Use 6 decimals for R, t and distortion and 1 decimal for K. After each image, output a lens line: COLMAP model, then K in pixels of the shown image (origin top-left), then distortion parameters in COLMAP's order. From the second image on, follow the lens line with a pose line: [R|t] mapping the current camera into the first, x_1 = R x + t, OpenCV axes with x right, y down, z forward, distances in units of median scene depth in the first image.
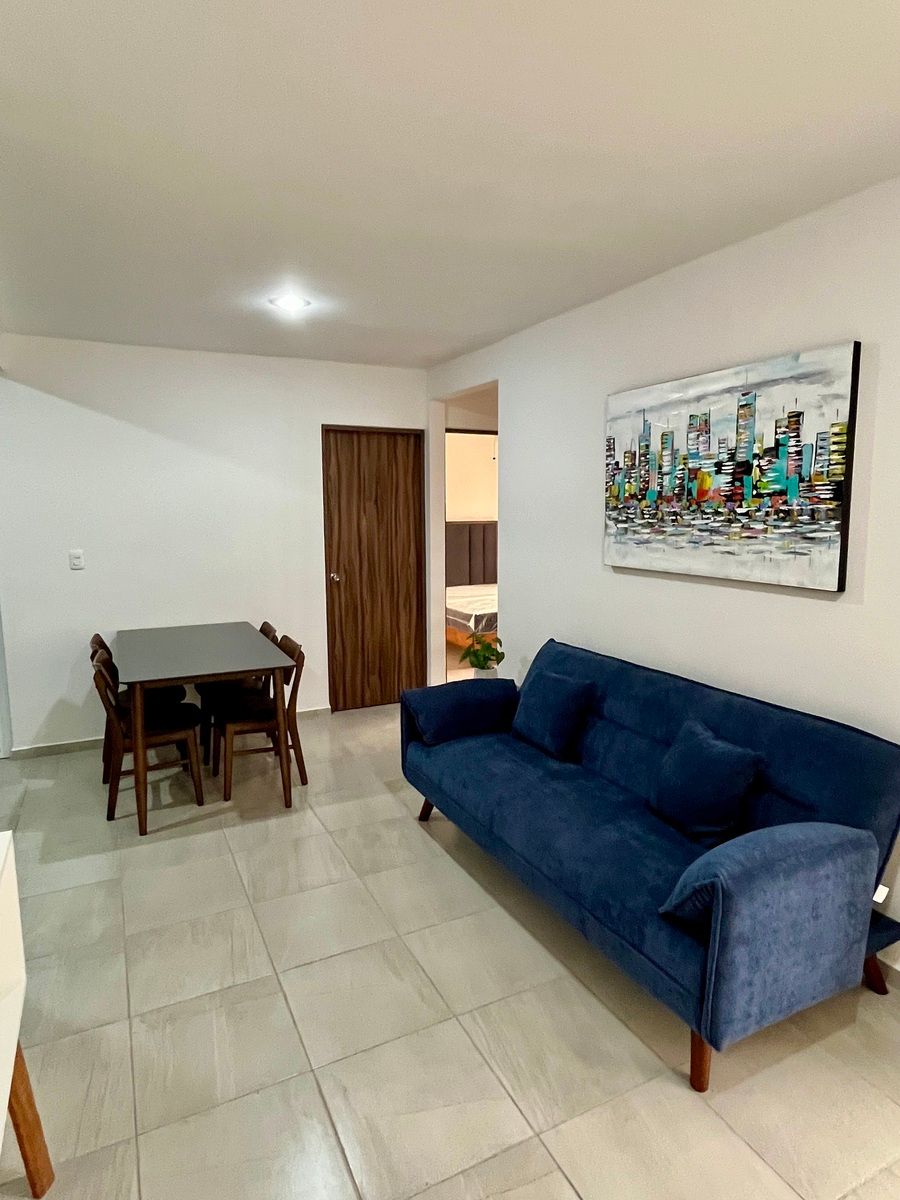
lens RADIAL K [[680.8, 0, 450.9], [0, 680.8, 584.3], [0, 0, 1]] dist [-0.019298, -0.002062]
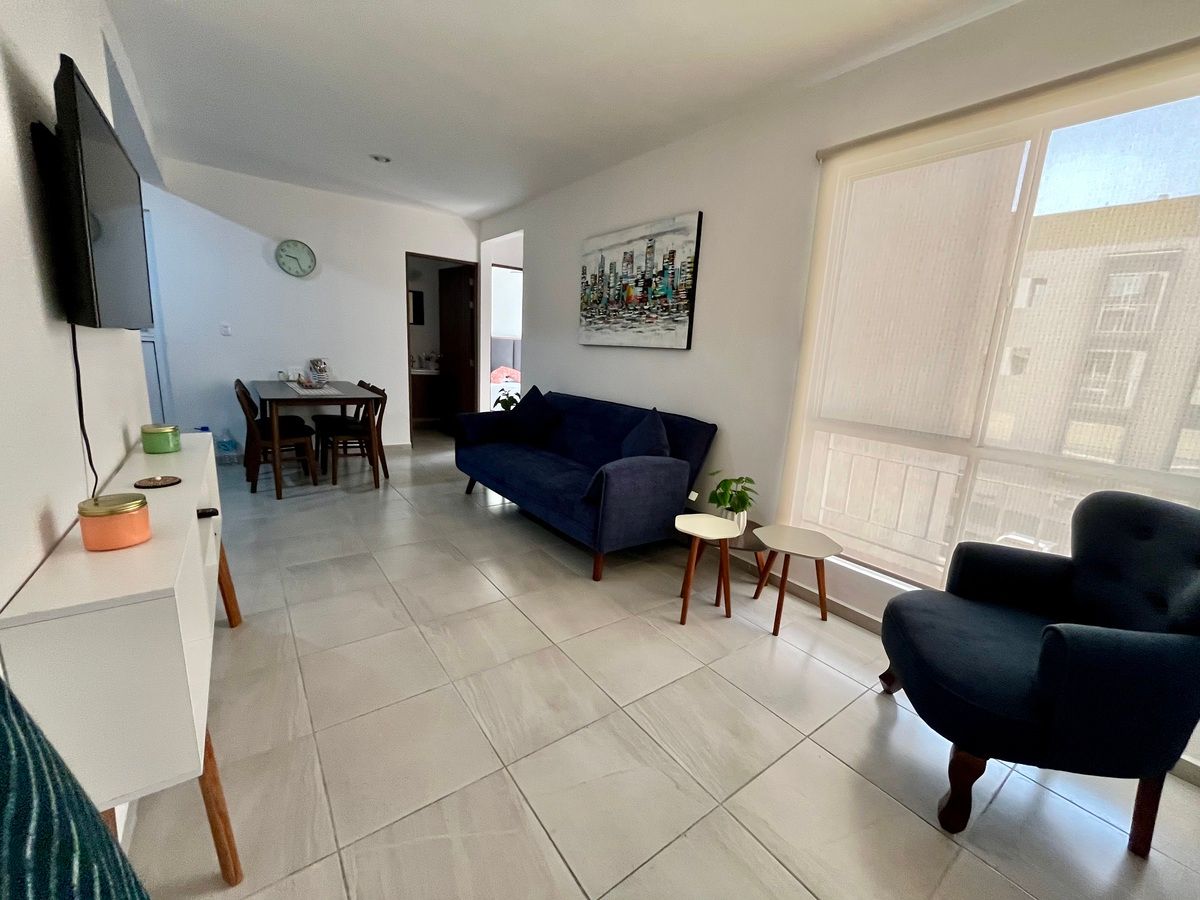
lens RADIAL K [[493.6, 0, 603.7], [0, 493.6, 448.2], [0, 0, 1]] dist [-0.004581, 0.000802]
pose [[0.981779, 0.018284, 0.189143, 0.070214], [-0.034540, 0.995950, 0.083009, 0.144454], [-0.186859, -0.088030, 0.978435, -0.264832]]
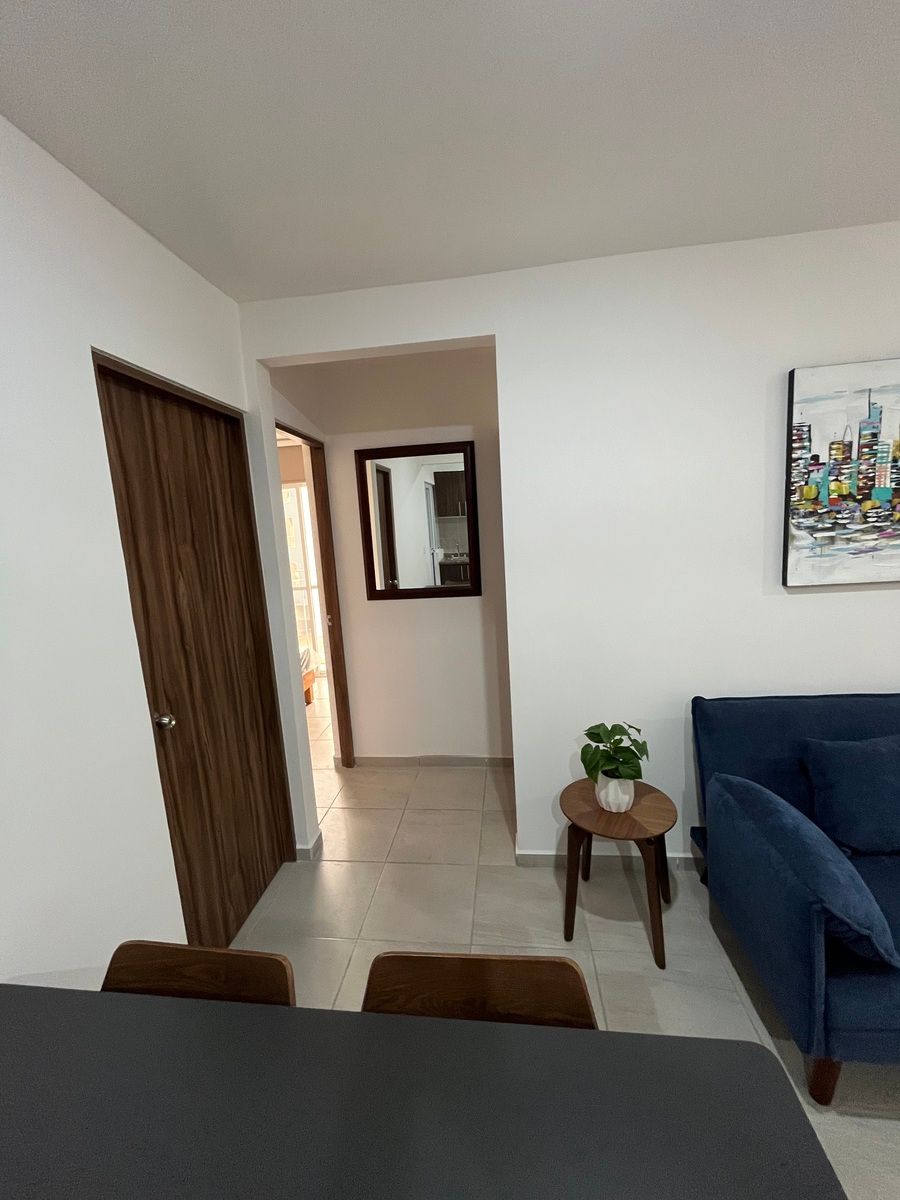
lens RADIAL K [[493.6, 0, 449.3], [0, 493.6, 593.8], [0, 0, 1]] dist [-0.004581, 0.000802]
pose [[0.554255, -0.152783, 0.818205, -0.552778], [0.160638, 0.984163, 0.074956, -0.149834], [-0.816699, 0.089890, 0.570020, 1.169096]]
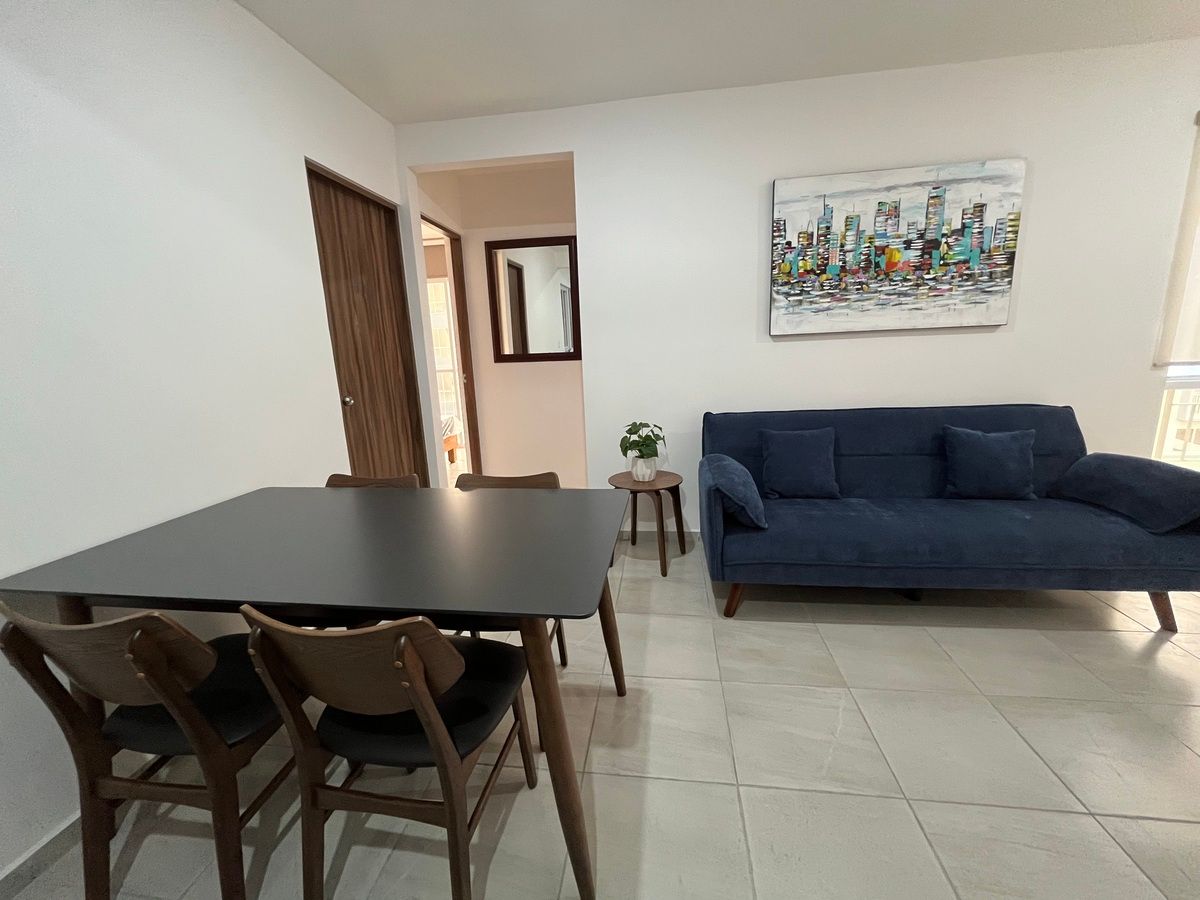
lens RADIAL K [[493.6, 0, 597.5], [0, 493.6, 445.5], [0, 0, 1]] dist [-0.004581, 0.000802]
pose [[0.572823, -0.186926, 0.798080, -0.760255], [0.135865, 0.981834, 0.132448, 0.005021], [-0.808341, 0.032561, 0.587814, 0.882352]]
